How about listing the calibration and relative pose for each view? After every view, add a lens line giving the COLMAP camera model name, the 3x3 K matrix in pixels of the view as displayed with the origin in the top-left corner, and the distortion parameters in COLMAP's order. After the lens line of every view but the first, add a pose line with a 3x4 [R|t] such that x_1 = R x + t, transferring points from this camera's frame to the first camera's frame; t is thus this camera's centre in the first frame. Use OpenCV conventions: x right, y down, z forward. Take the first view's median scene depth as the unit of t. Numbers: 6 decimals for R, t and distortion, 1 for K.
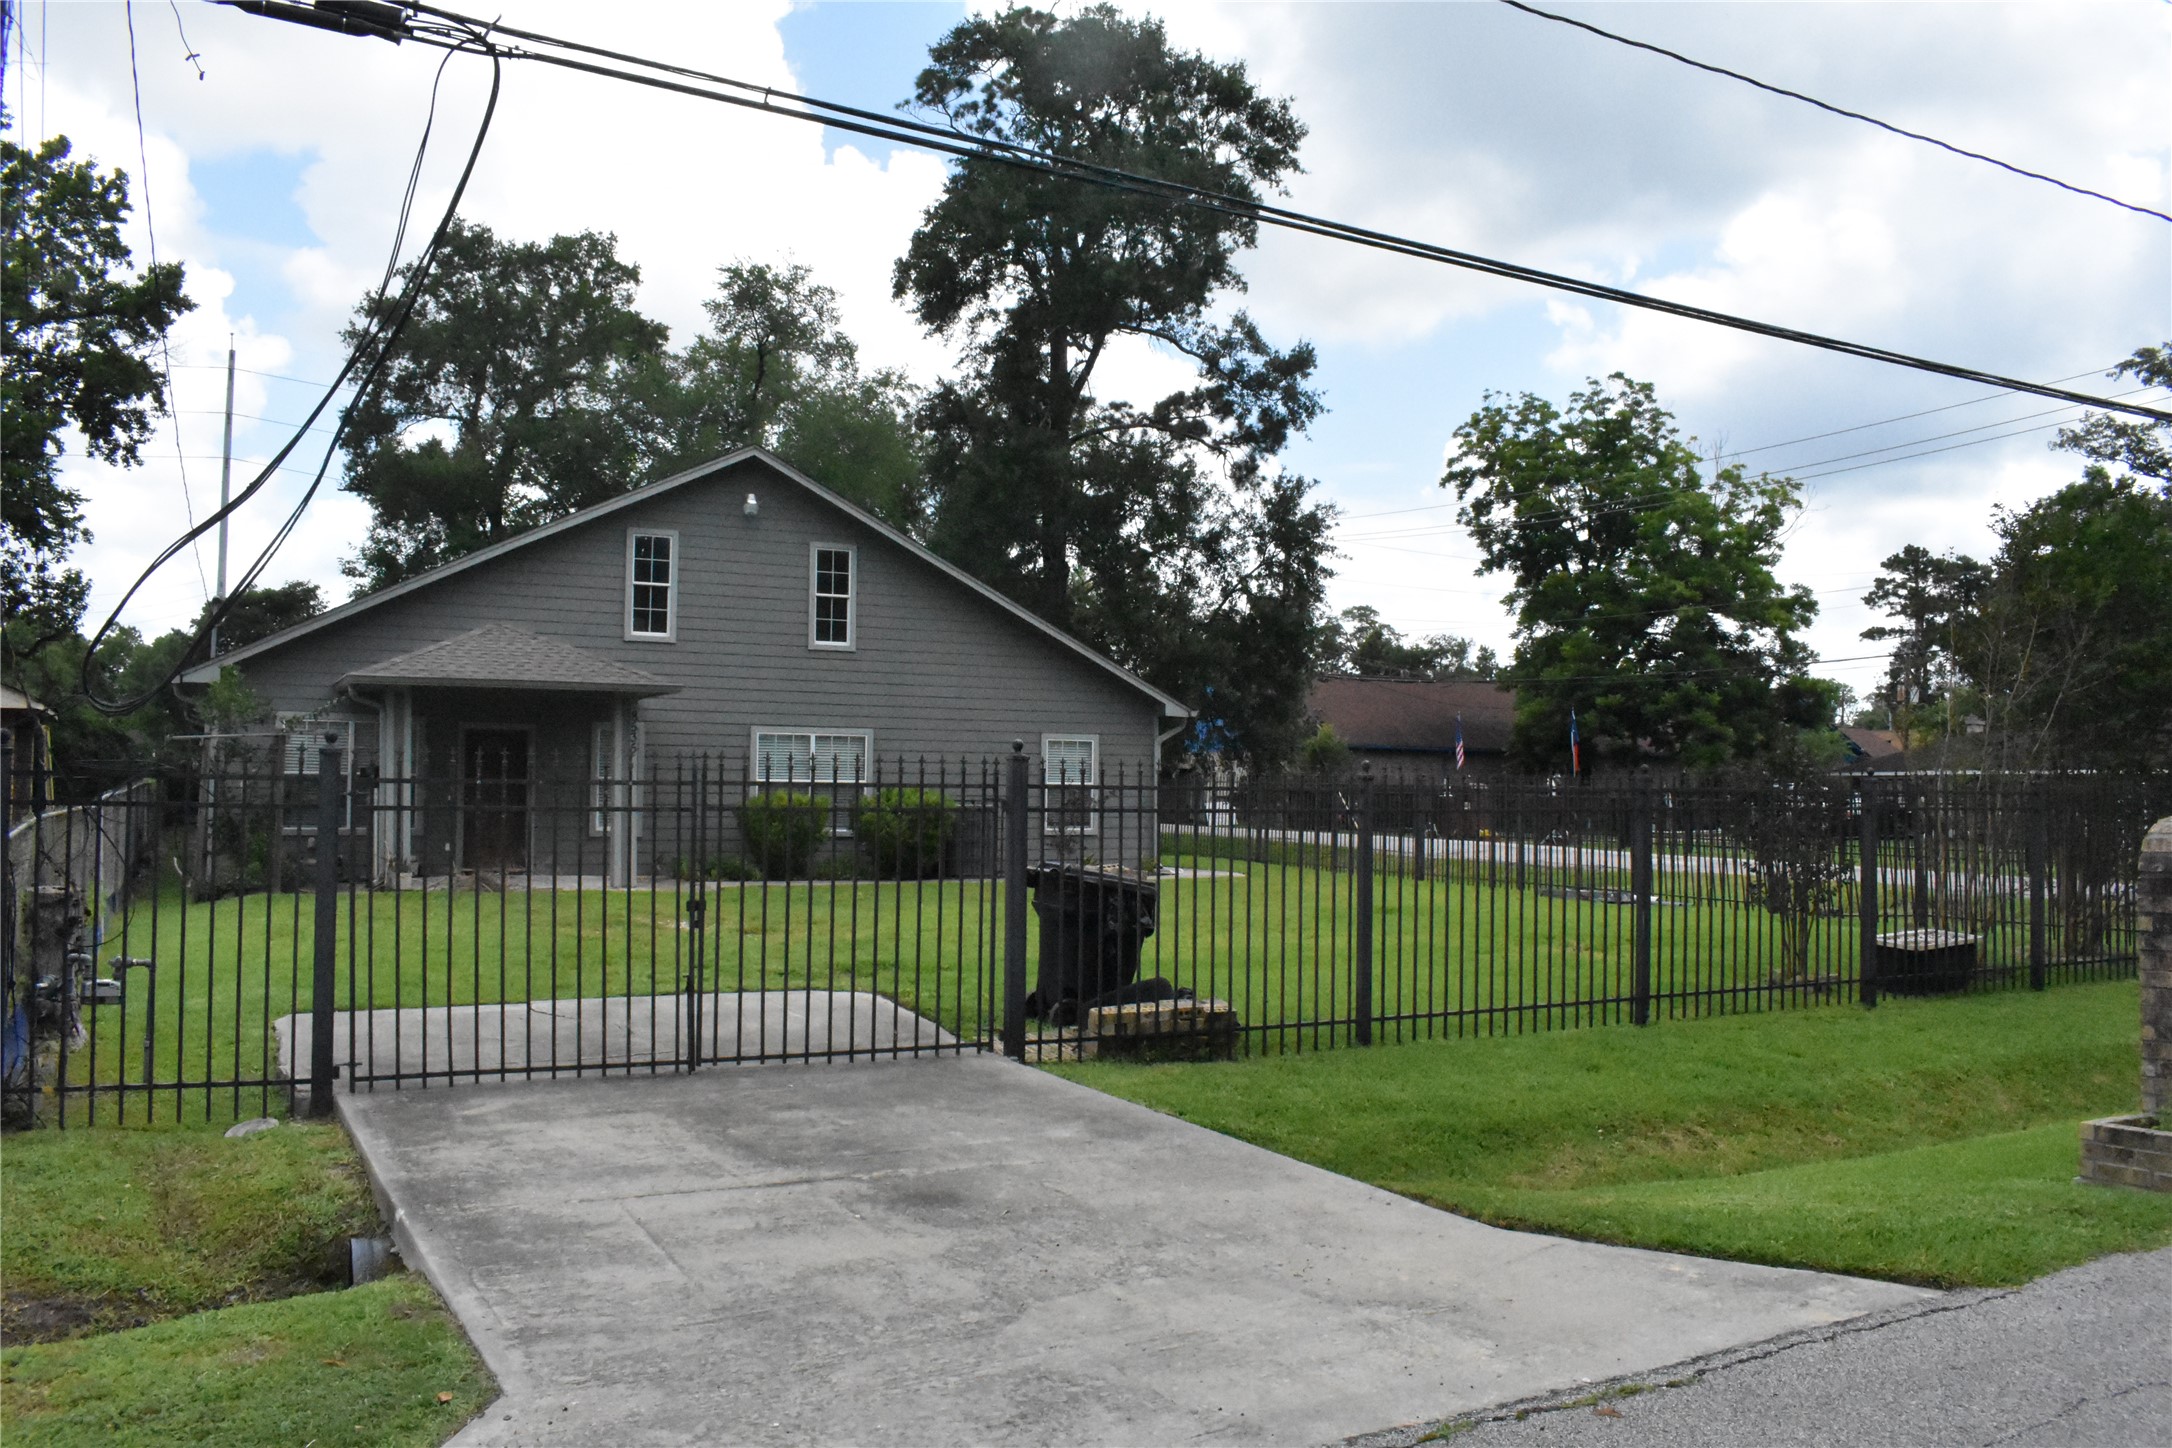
lens RADIAL K [[1685.9, 0, 1099.6], [0, 1685.9, 740.2], [0, 0, 1]] dist [-0.101128, 0.014807]
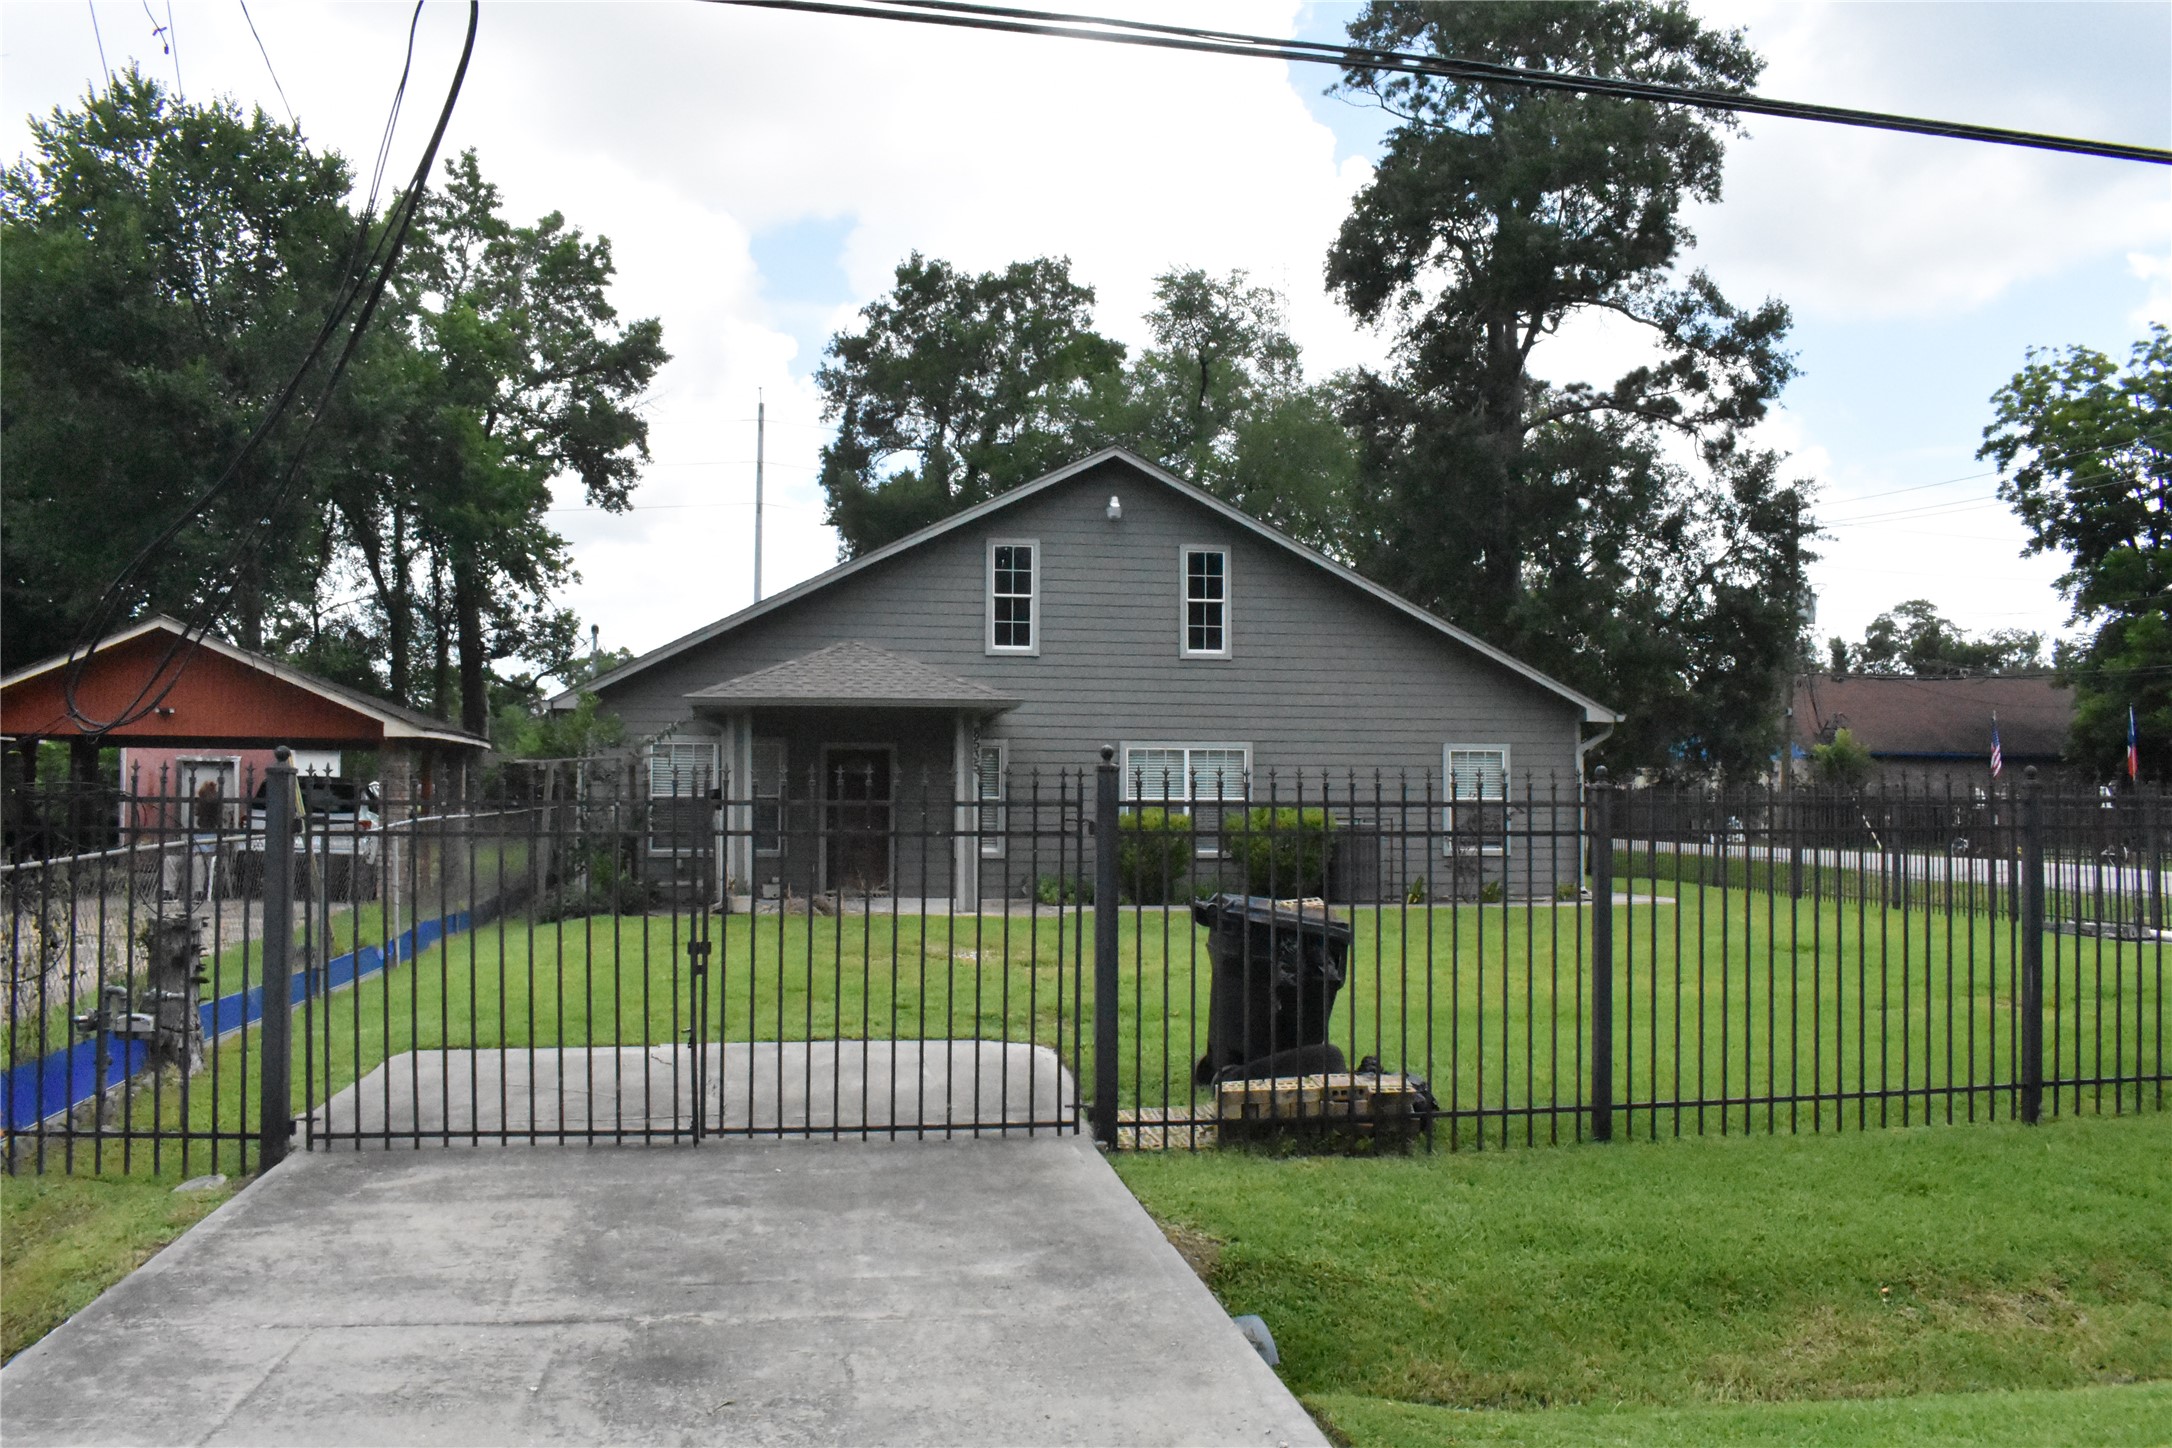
lens RADIAL K [[1685.9, 0, 1099.6], [0, 1685.9, 740.2], [0, 0, 1]] dist [-0.101128, 0.014807]
pose [[0.950182, -0.019369, -0.311095, 0.050556], [0.016216, 0.999788, -0.012718, 0.001842], [0.311275, 0.007039, 0.950294, 0.060338]]
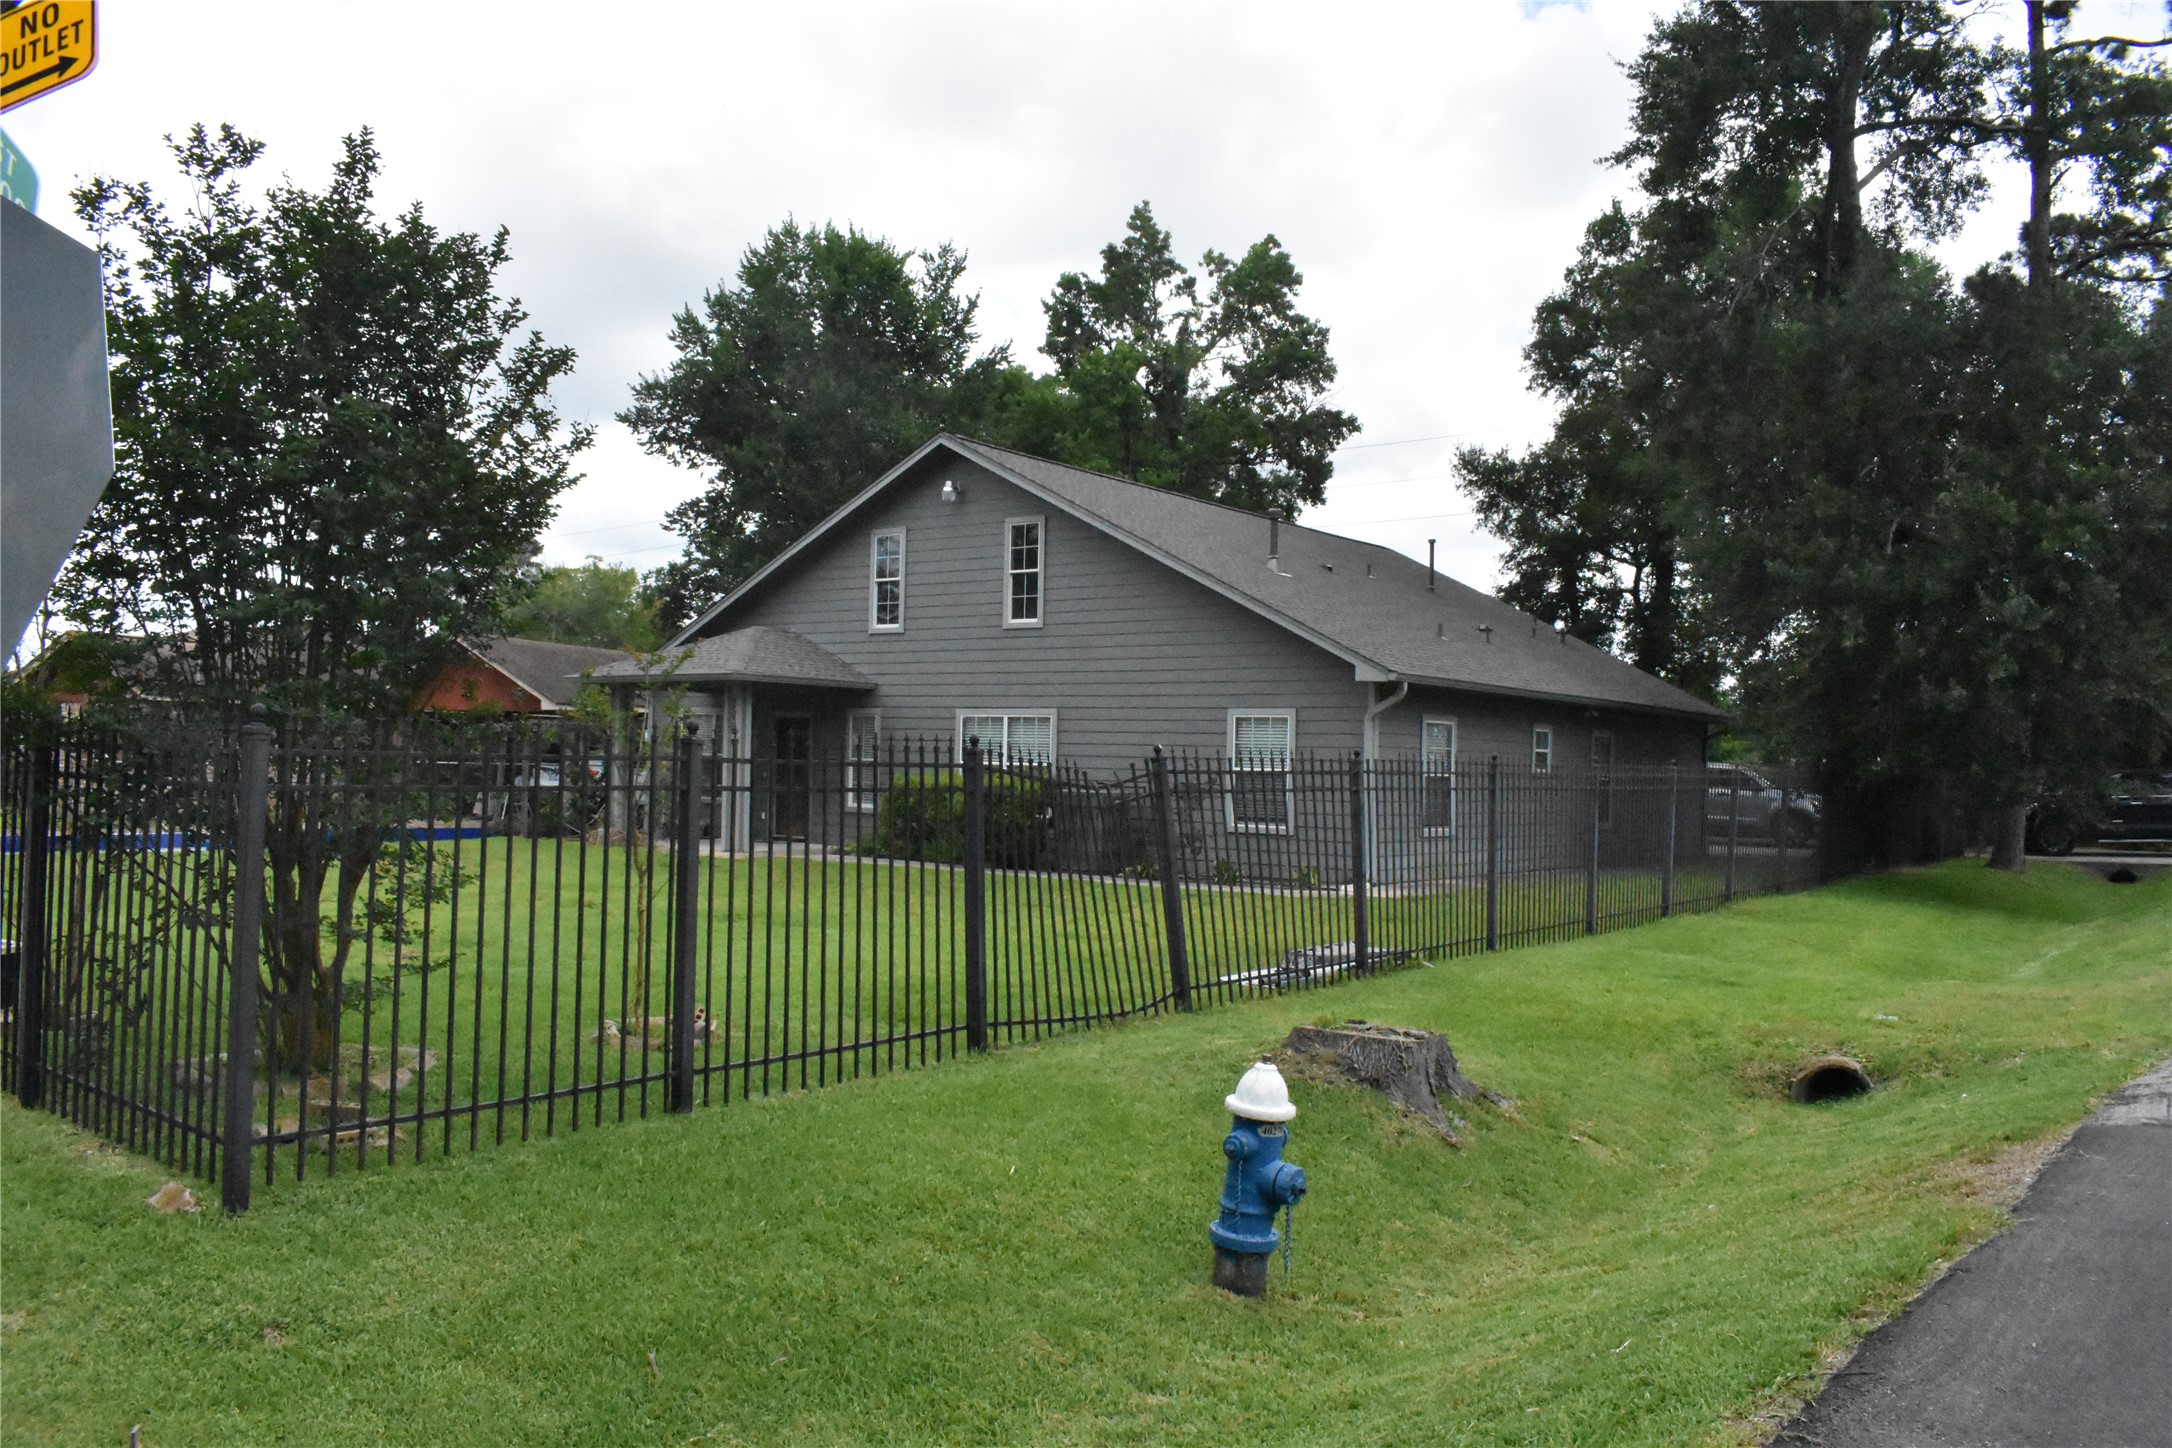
lens RADIAL K [[1701.1, 0, 1078.2], [0, 1701.1, 724.7], [0, 0, 1]] dist [-0.095801, 0.003309]
pose [[0.403651, -0.022469, -0.914637, 0.496822], [0.001971, 0.999717, -0.023690, 0.016737], [0.914911, 0.007760, 0.403581, 0.426600]]
